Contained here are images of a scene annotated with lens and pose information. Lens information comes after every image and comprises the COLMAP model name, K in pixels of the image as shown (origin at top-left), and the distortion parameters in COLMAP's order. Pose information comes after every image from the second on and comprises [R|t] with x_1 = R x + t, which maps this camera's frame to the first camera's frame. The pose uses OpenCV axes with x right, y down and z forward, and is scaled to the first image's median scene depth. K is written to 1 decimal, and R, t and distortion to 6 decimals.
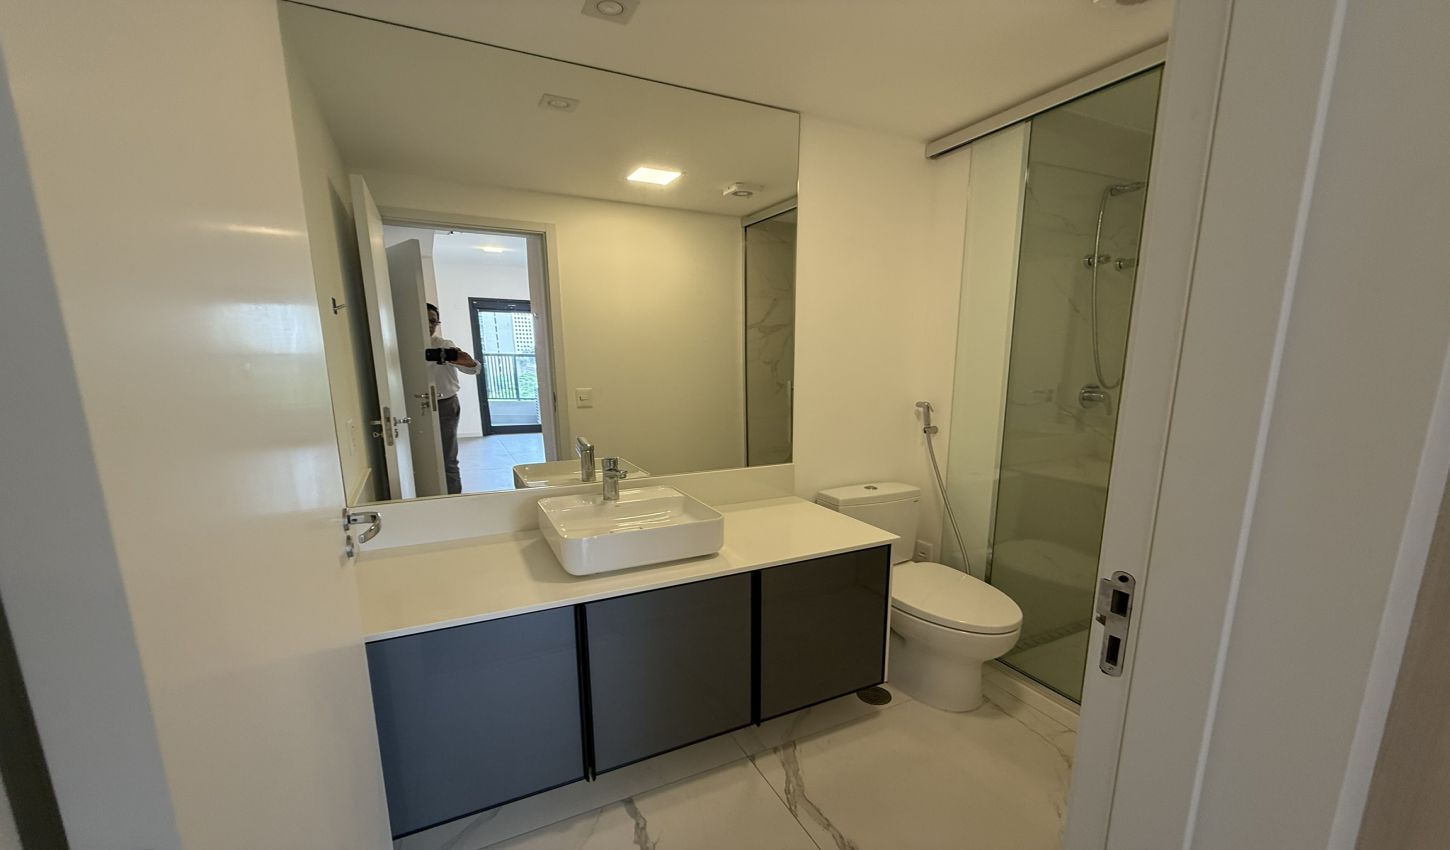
lens RADIAL K [[578.5, 0, 726.9], [0, 578.5, 461.7], [0, 0, 1]] dist [0.000870, 0.000030]
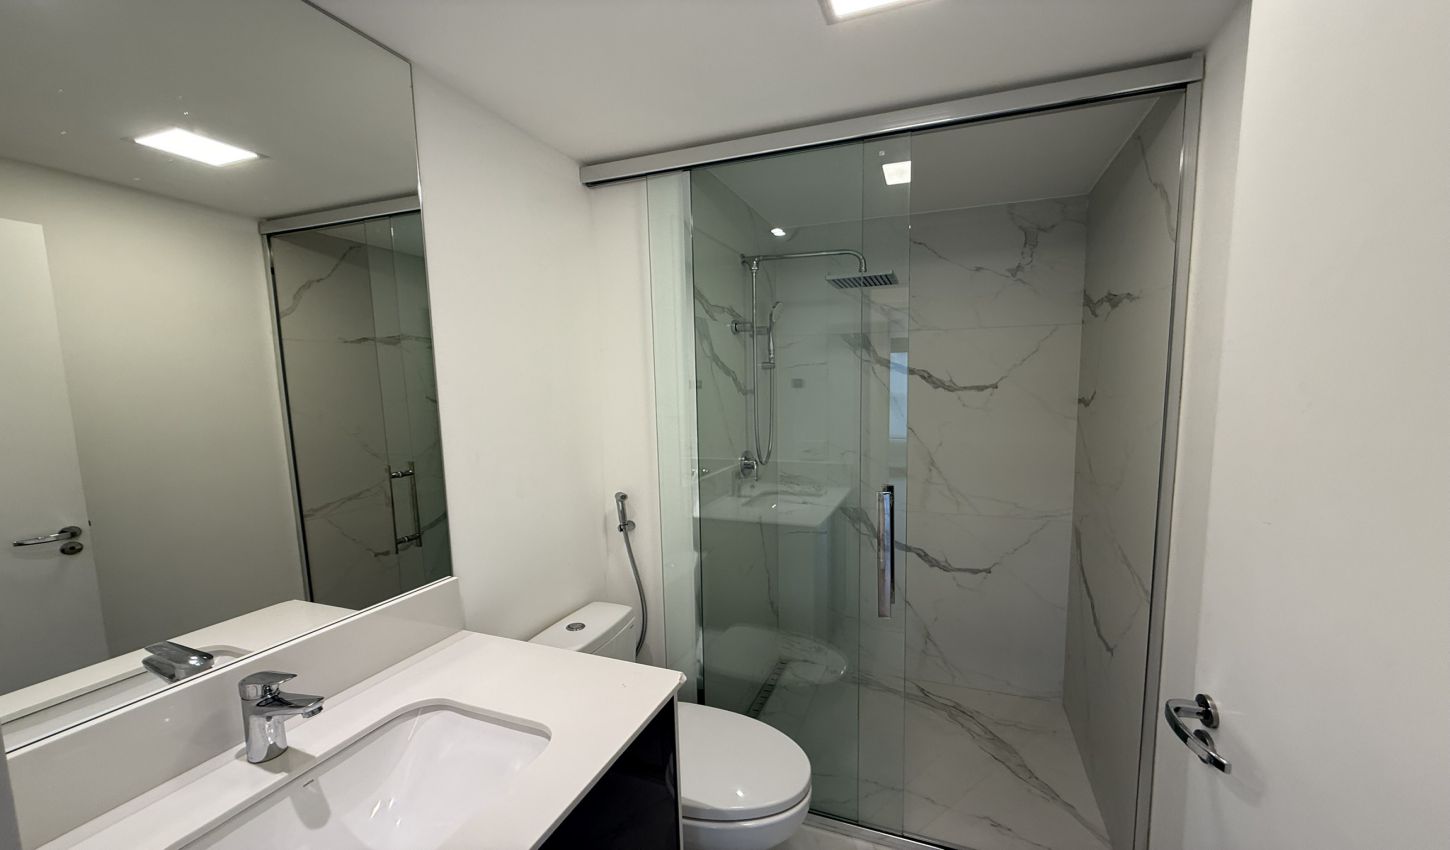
lens RADIAL K [[566.9, 0, 722.9], [0, 566.9, 471.7], [0, 0, 1]] dist [-0.014840, -0.000016]
pose [[0.735665, -0.098360, 0.670166, -0.067106], [0.135381, 0.990788, -0.003196, -0.106766], [-0.663678, 0.093079, 0.742205, 0.335721]]
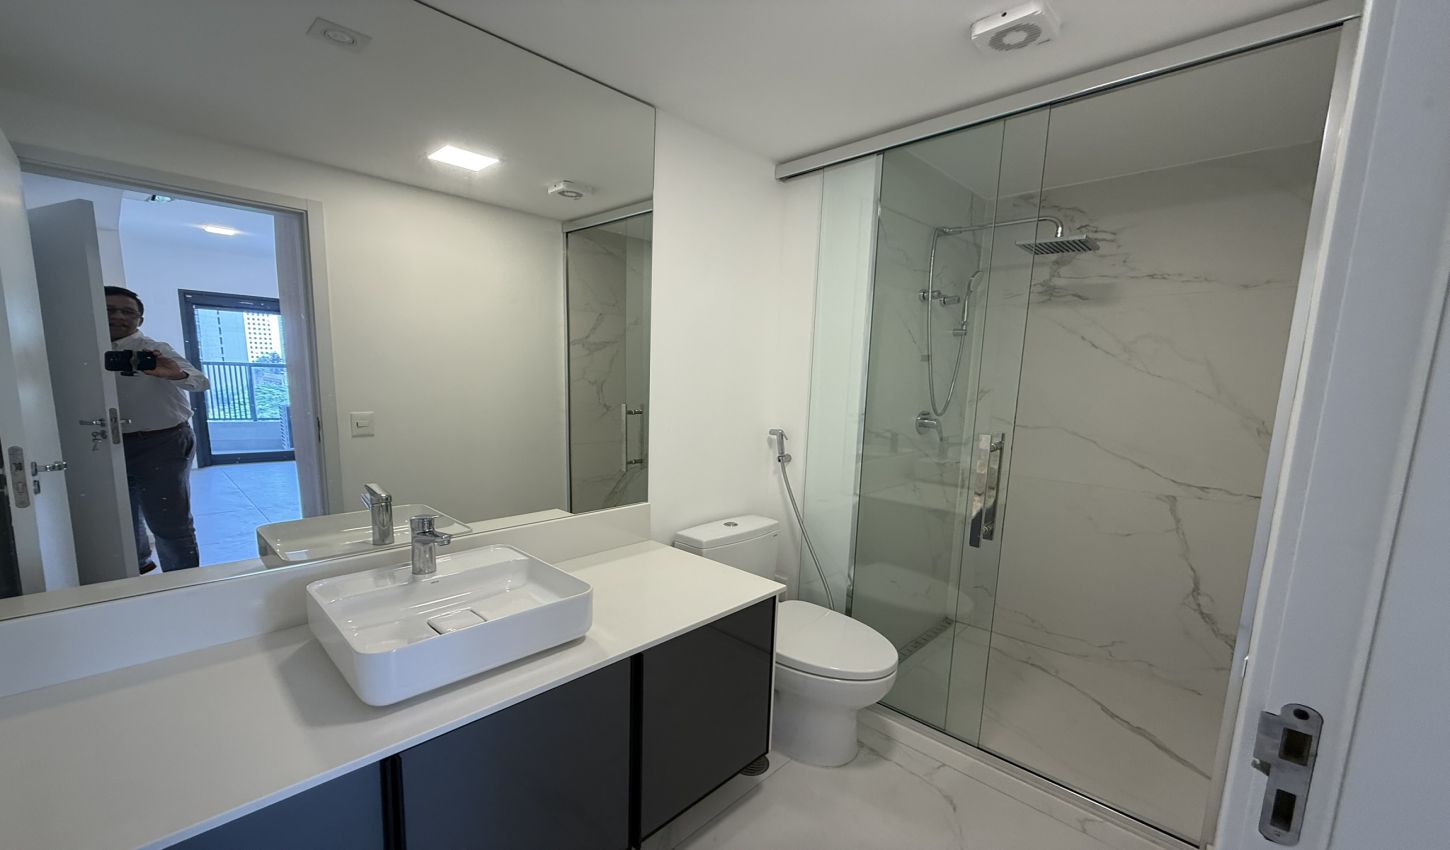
lens RADIAL K [[587.8, 0, 728.1], [0, 587.8, 443.9], [0, 0, 1]] dist [-0.002444, 0.002842]
pose [[0.943910, -0.016225, 0.329804, -0.062037], [0.036433, 0.997811, -0.055184, -0.032022], [-0.328187, 0.064104, 0.942435, 0.129624]]
